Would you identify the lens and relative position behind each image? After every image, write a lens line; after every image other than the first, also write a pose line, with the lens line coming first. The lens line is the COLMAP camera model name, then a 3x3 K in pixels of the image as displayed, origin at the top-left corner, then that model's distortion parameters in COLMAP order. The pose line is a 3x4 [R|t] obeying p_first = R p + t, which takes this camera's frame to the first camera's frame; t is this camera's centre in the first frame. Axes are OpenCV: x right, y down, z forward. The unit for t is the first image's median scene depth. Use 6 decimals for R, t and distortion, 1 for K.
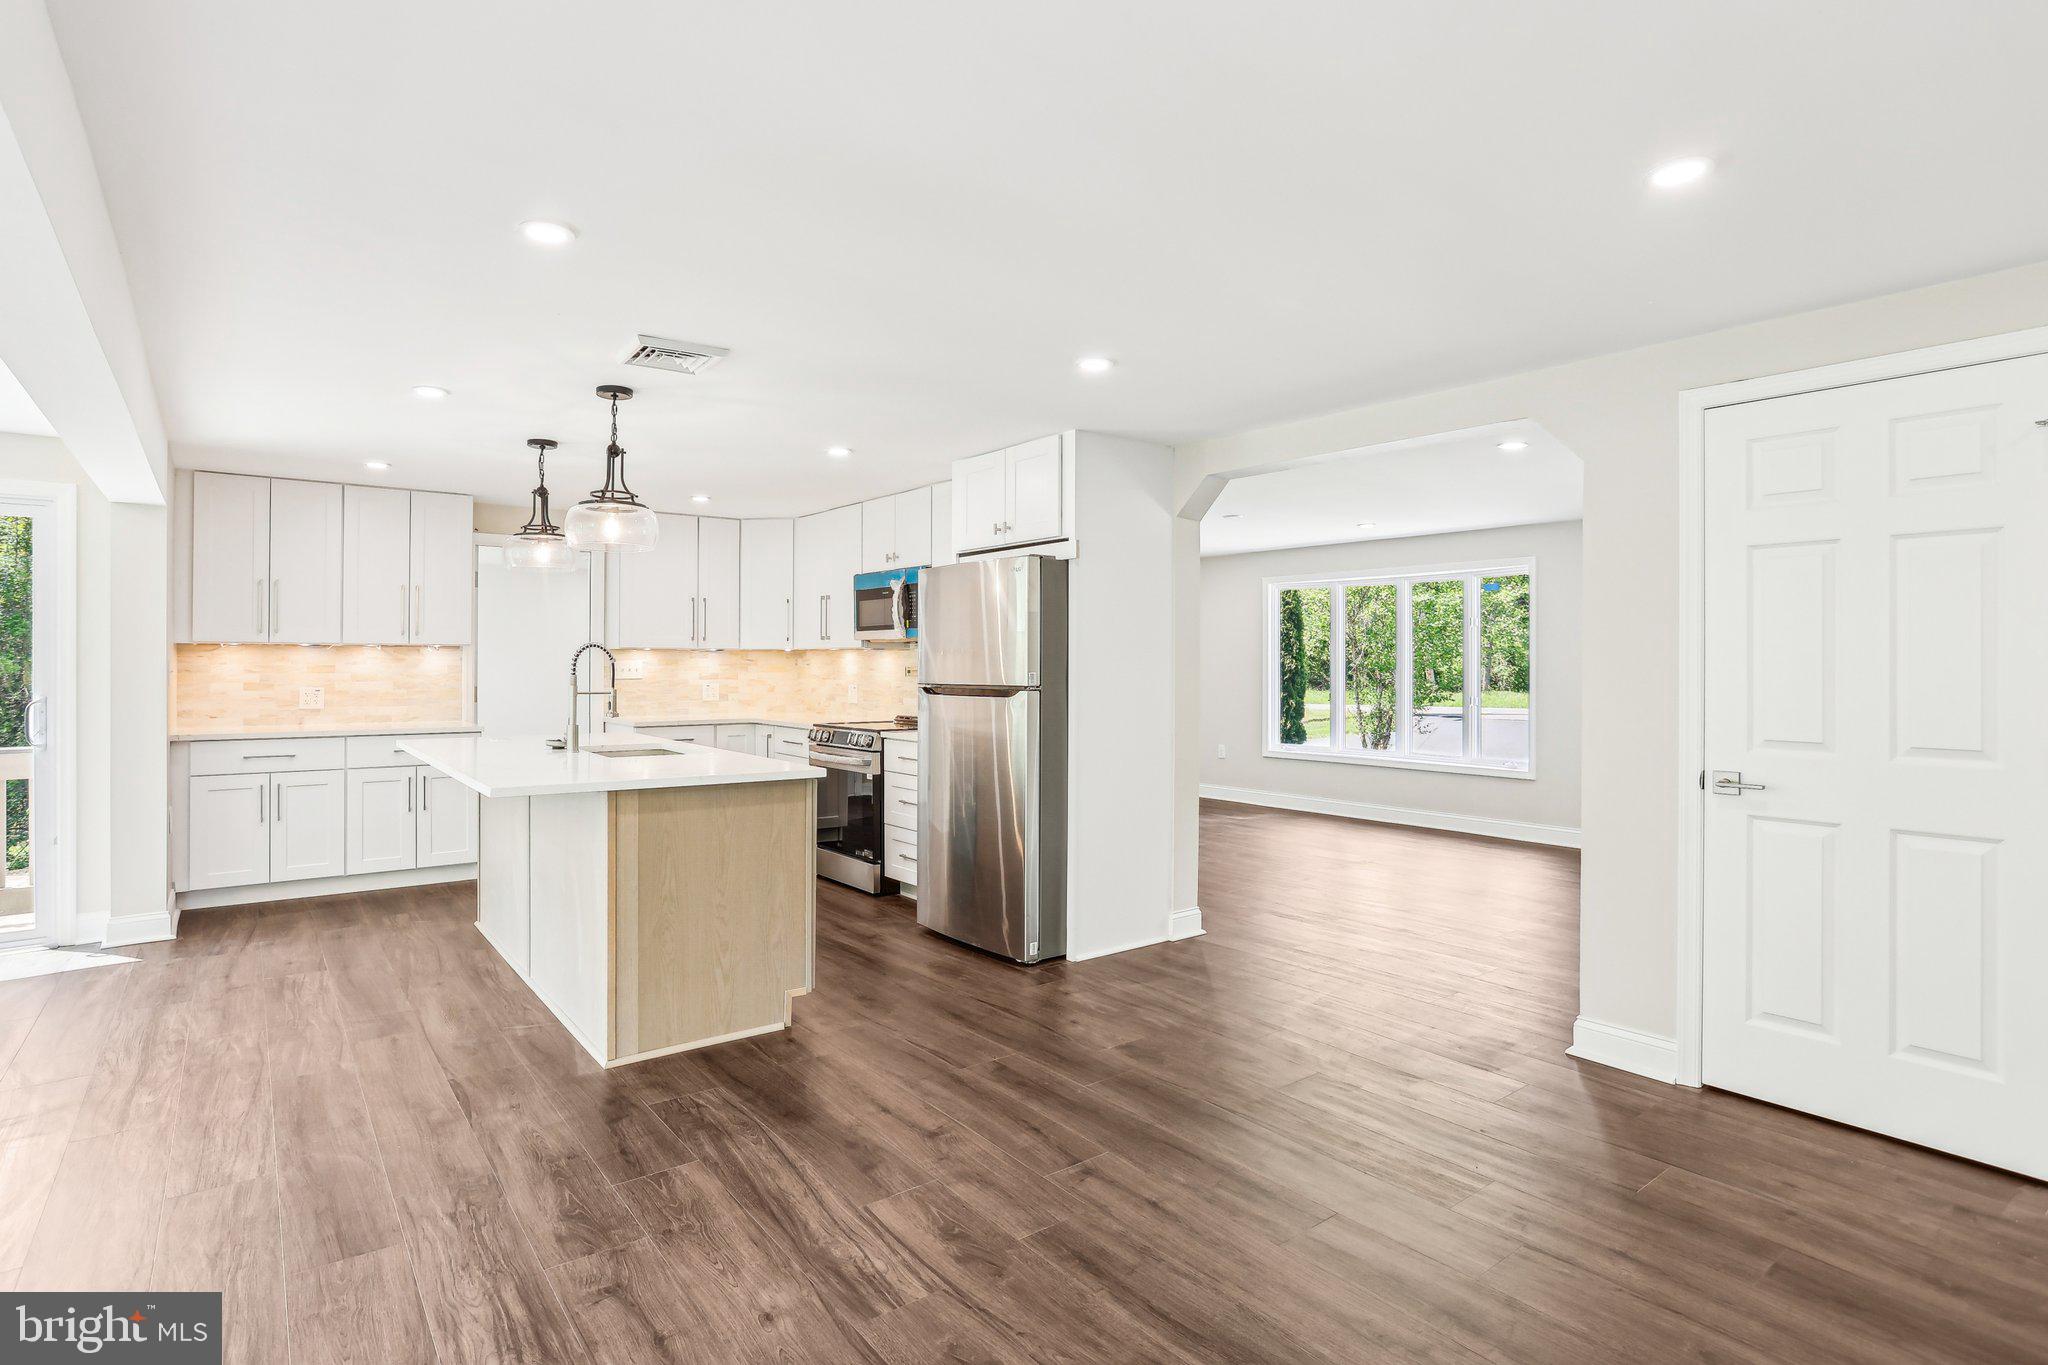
lens RADIAL K [[1027.4, 0, 990.0], [0, 1027.4, 661.5], [0, 0, 1]] dist [-0.042754, 0.021161]
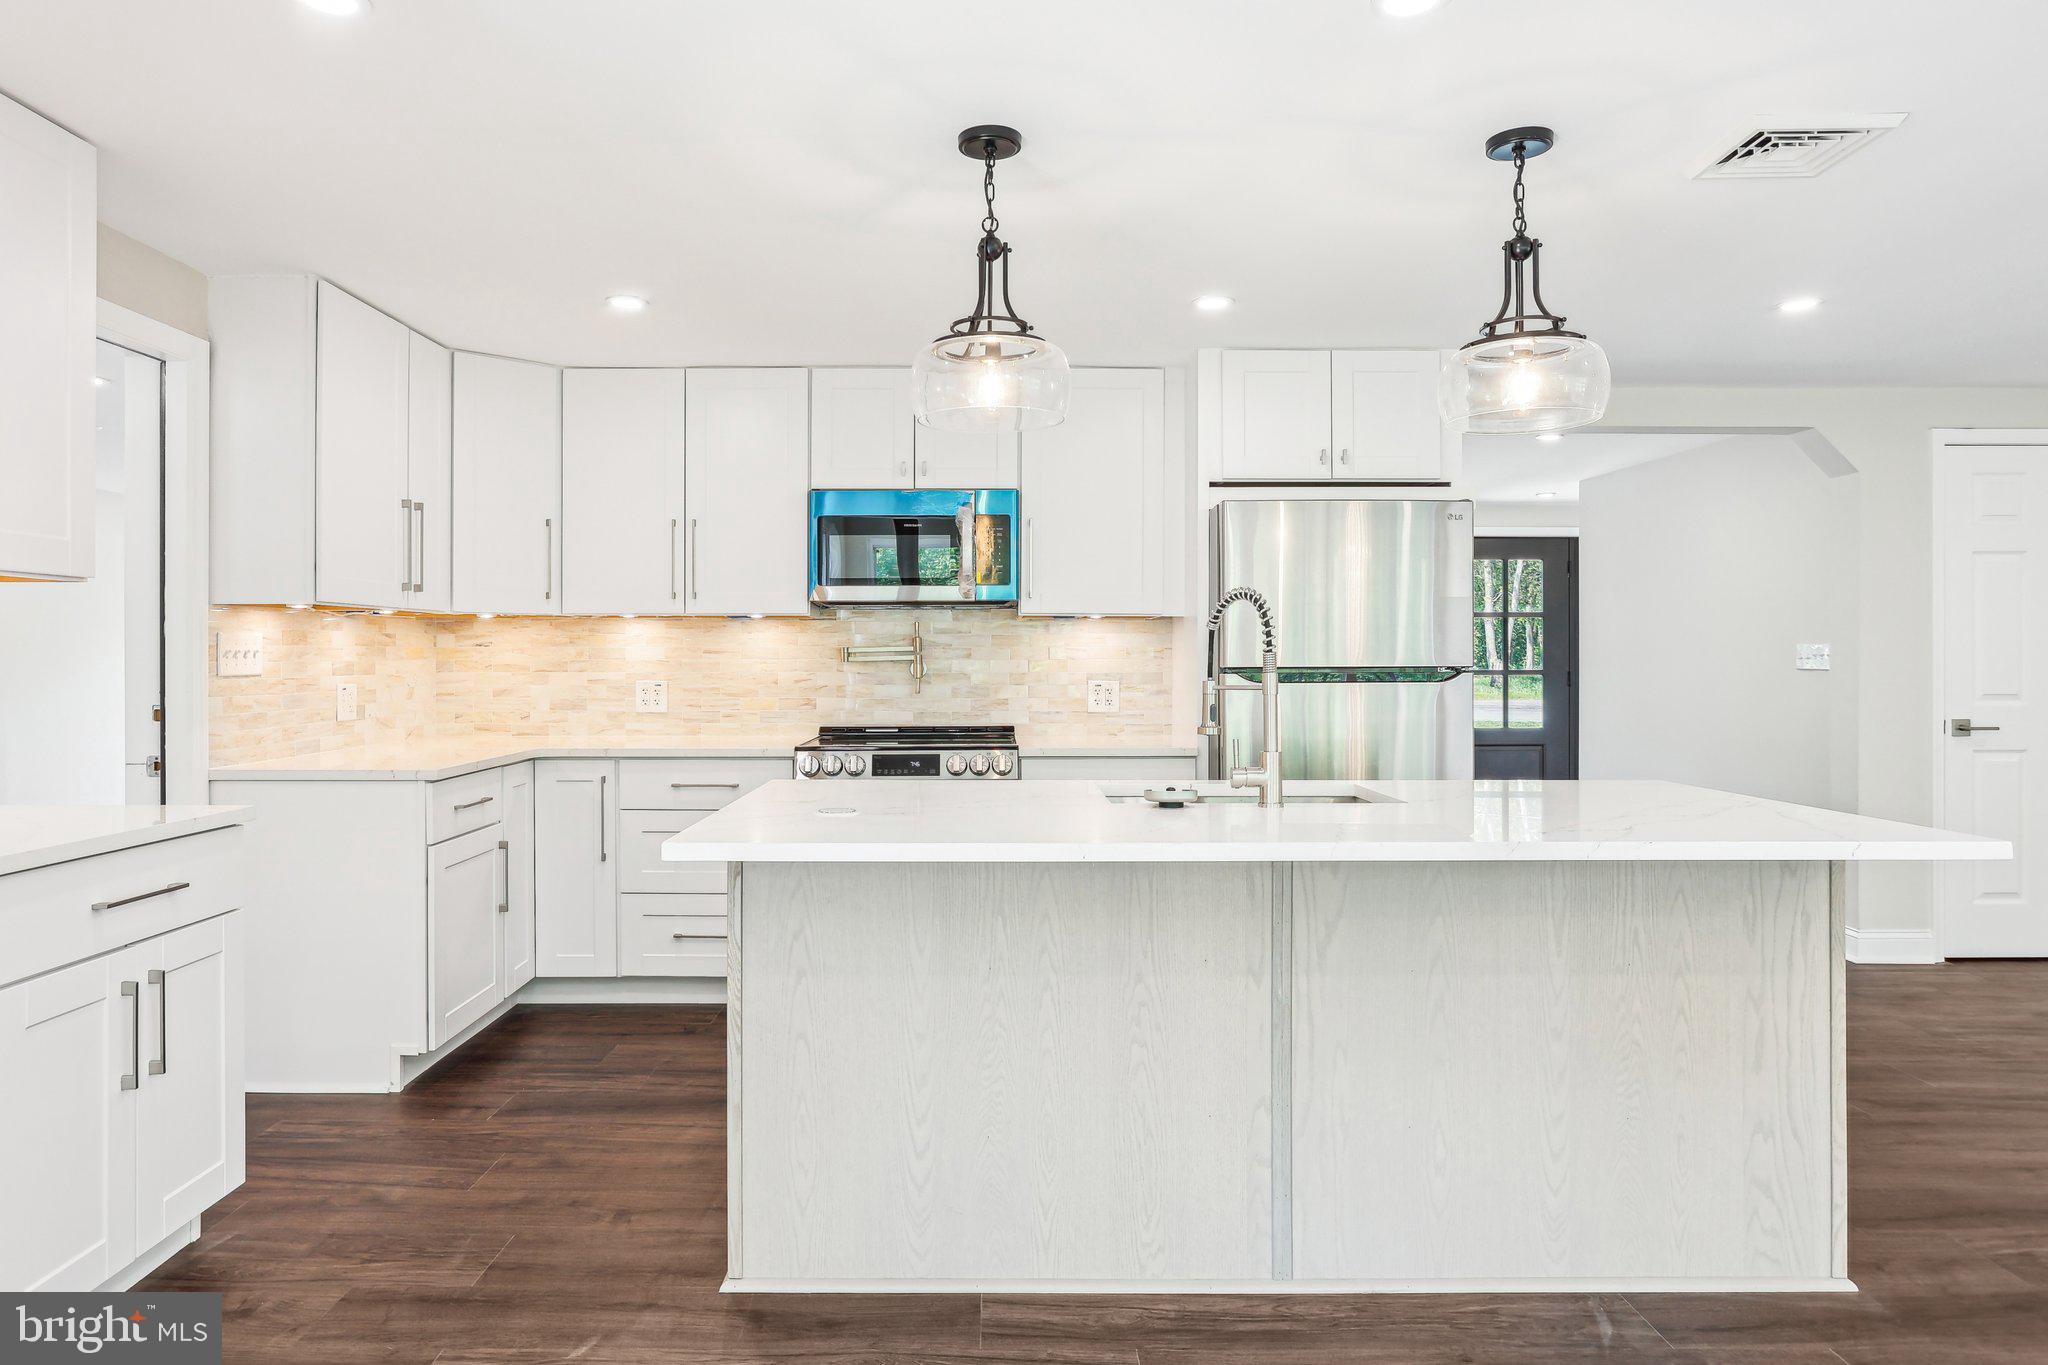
lens RADIAL K [[1280.9, 0, 980.7], [0, 1280.9, 655.2], [0, 0, 1]] dist [-0.019994, 0.011502]
pose [[0.597412, -0.001644, 0.801933, -0.906151], [0.001477, 0.999998, 0.000949, 0.013432], [-0.801933, 0.000617, 0.597413, 0.672955]]
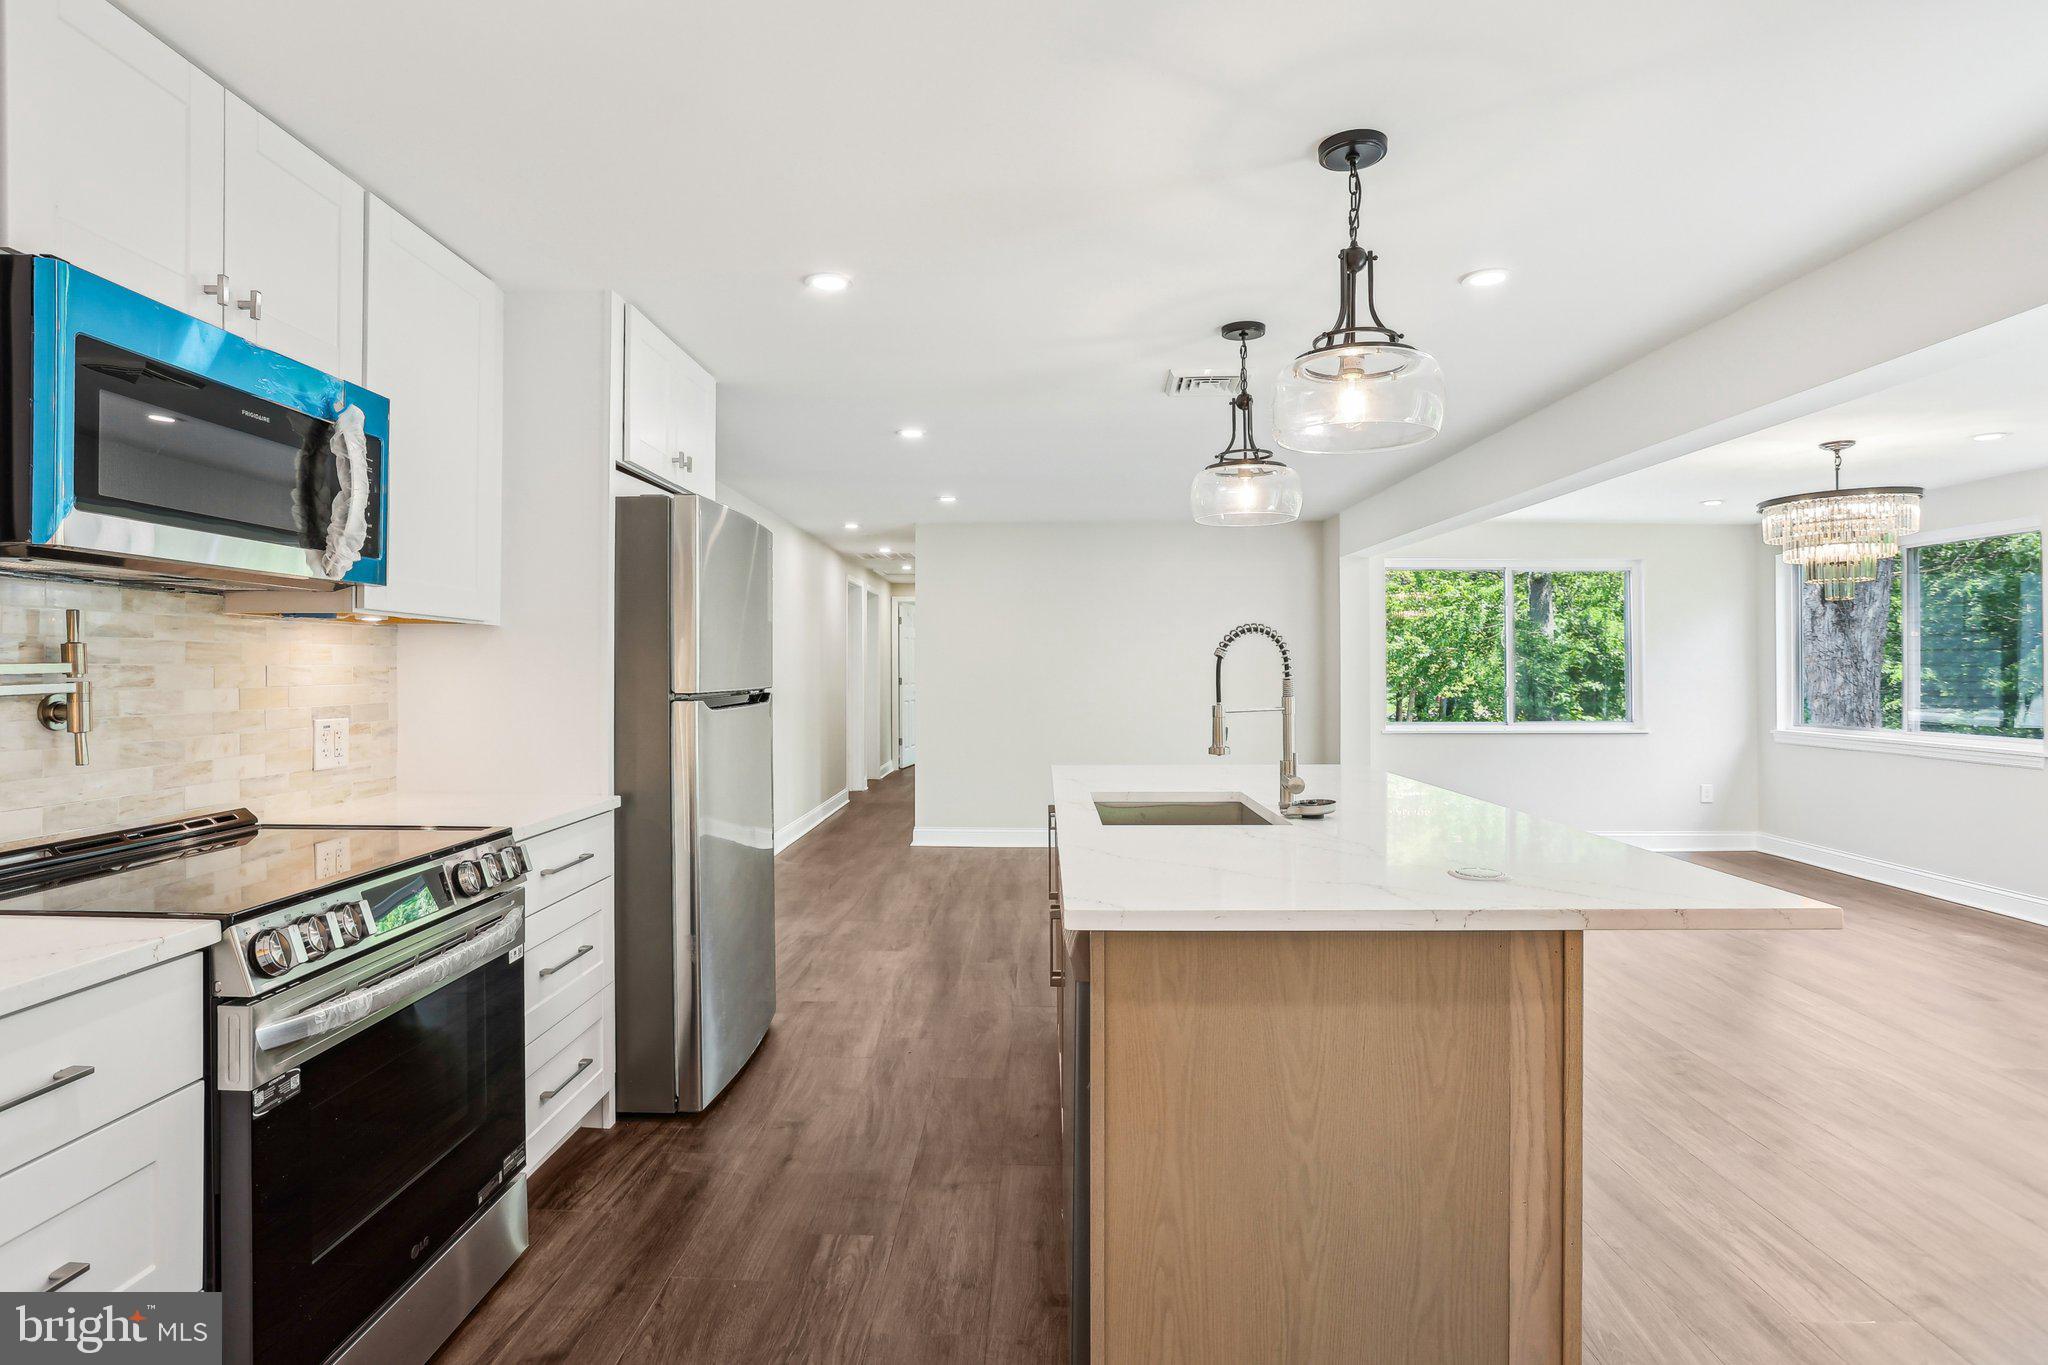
lens RADIAL K [[1027.4, 0, 1023.5], [0, 1027.4, 662.7], [0, 0, 1]] dist [-0.042754, 0.021161]
pose [[-0.791078, 0.000614, 0.611715, -0.601145], [-0.005736, 0.999948, -0.008422, 0.008400], [-0.611689, -0.010171, -0.791033, 1.436509]]
